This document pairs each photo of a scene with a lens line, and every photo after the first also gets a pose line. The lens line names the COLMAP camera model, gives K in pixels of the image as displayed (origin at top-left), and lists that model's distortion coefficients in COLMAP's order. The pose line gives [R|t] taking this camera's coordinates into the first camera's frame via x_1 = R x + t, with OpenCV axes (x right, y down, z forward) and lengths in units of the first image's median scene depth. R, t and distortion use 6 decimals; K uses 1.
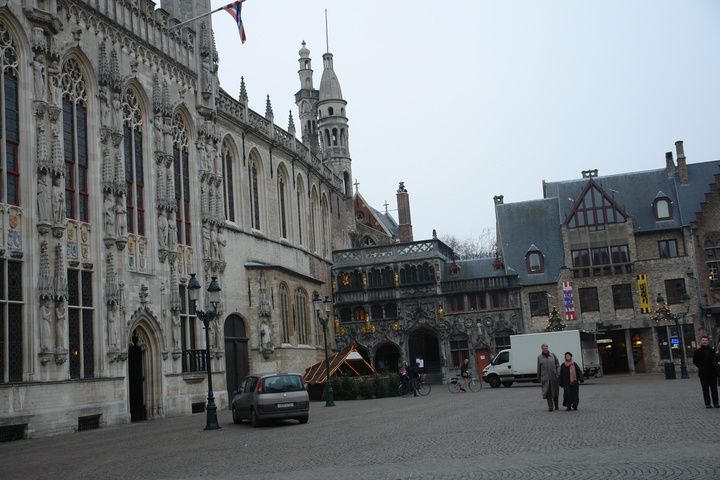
lens RADIAL K [[847.6, 0, 360.0], [0, 847.6, 240.0], [0, 0, 1]] dist [0.020779, 0.051234]
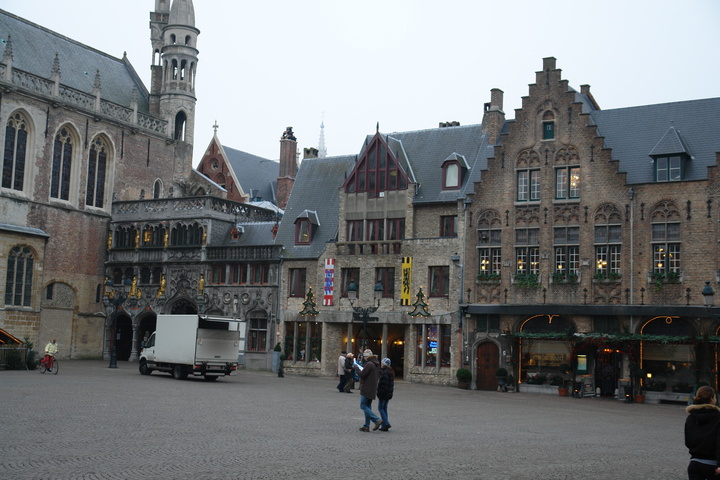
lens RADIAL K [[991.3, 0, 360.0], [0, 991.3, 240.0], [0, 0, 1]] dist [0.025111, 0.030876]
pose [[0.957975, 0.077689, -0.276132, 0.592833], [-0.063597, 0.996192, 0.059642, -0.029613], [0.279714, -0.039575, 0.959267, 0.114081]]
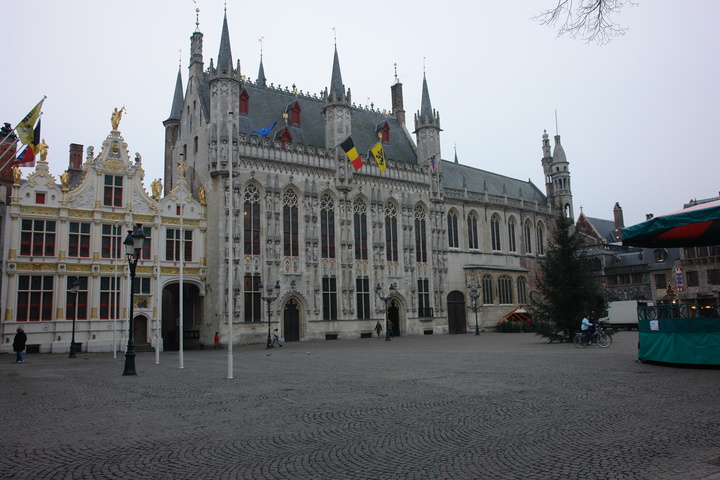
lens RADIAL K [[572.0, 0, 374.0], [0, 572.0, 242.4], [0, 0, 1]] dist [-0.004785, 0.010950]
pose [[0.815785, -0.039588, -0.576998, 0.451113], [0.065226, 0.997587, 0.023775, -0.072440], [0.574665, -0.057030, 0.816399, -0.267913]]
